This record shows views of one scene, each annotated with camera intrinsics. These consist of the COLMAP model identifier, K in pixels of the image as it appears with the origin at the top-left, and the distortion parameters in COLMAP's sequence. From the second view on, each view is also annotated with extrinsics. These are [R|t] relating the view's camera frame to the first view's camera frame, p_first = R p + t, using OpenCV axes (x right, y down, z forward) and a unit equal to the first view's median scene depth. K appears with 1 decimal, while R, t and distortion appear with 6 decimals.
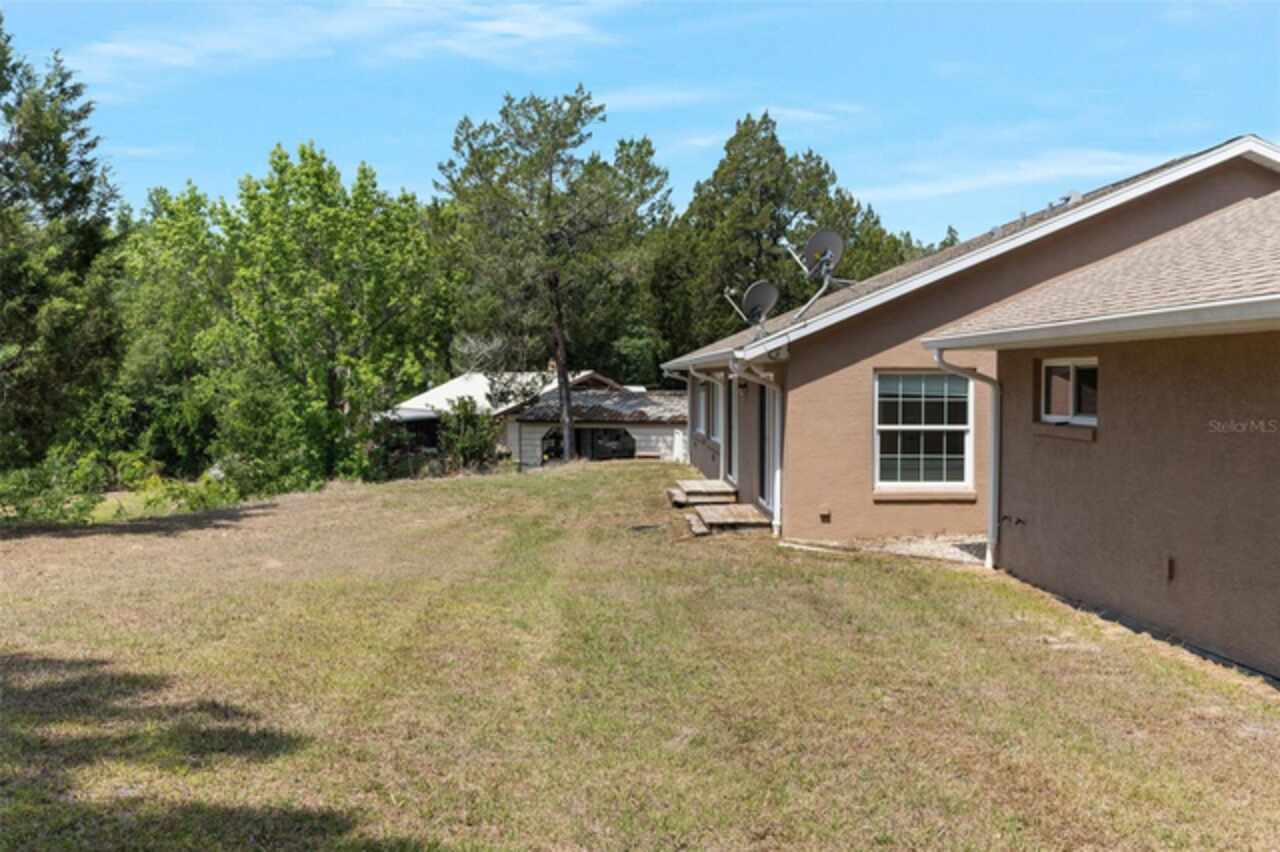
lens RADIAL K [[1143.2, 0, 640.0], [0, 1143.2, 426.0], [0, 0, 1]] dist [-0.008901, -0.008254]
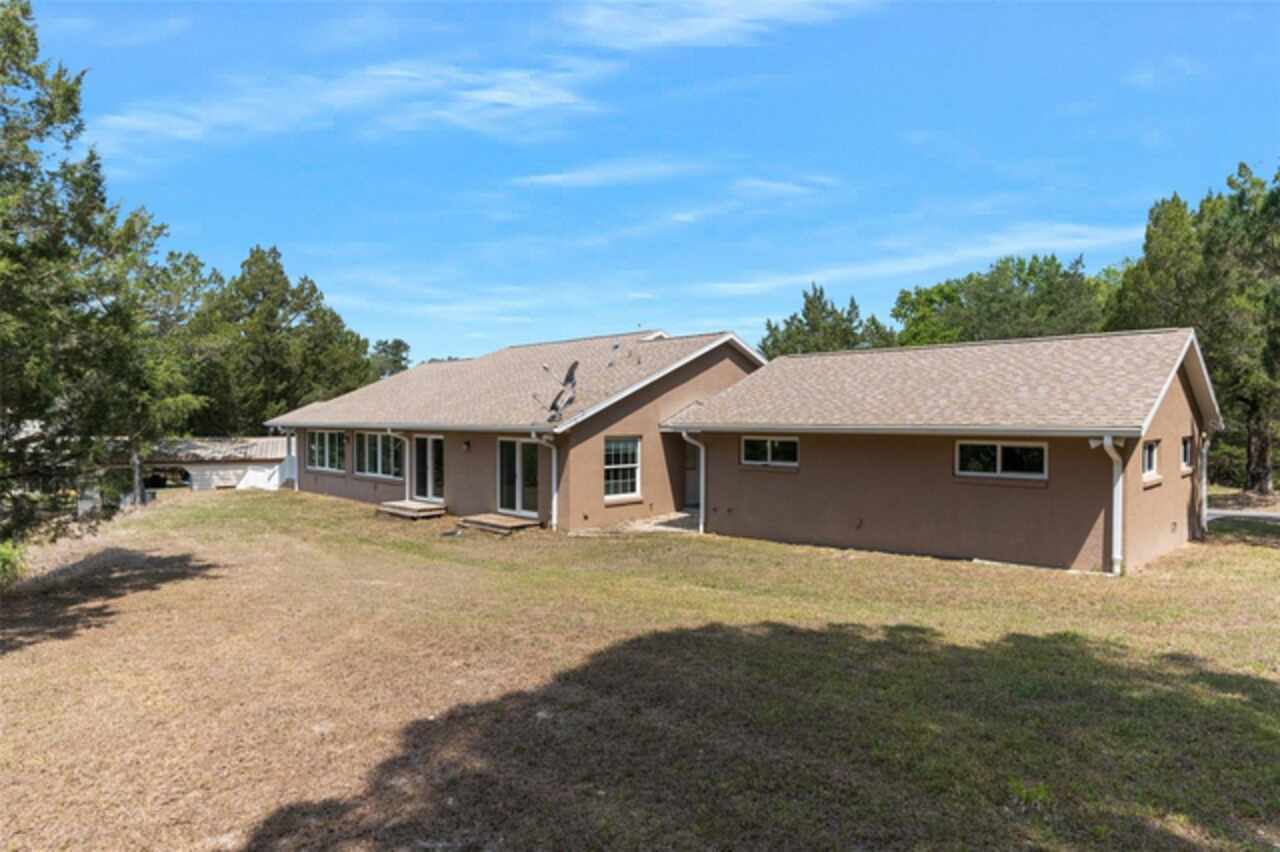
lens RADIAL K [[716.3, 0, 640.0], [0, 716.3, 426.0], [0, 0, 1]] dist [-0.053664, -0.000056]
pose [[0.700453, -0.005457, 0.713677, -0.602785], [0.026374, 0.999486, -0.018242, -0.044166], [-0.713211, 0.031601, 0.700237, 0.115833]]
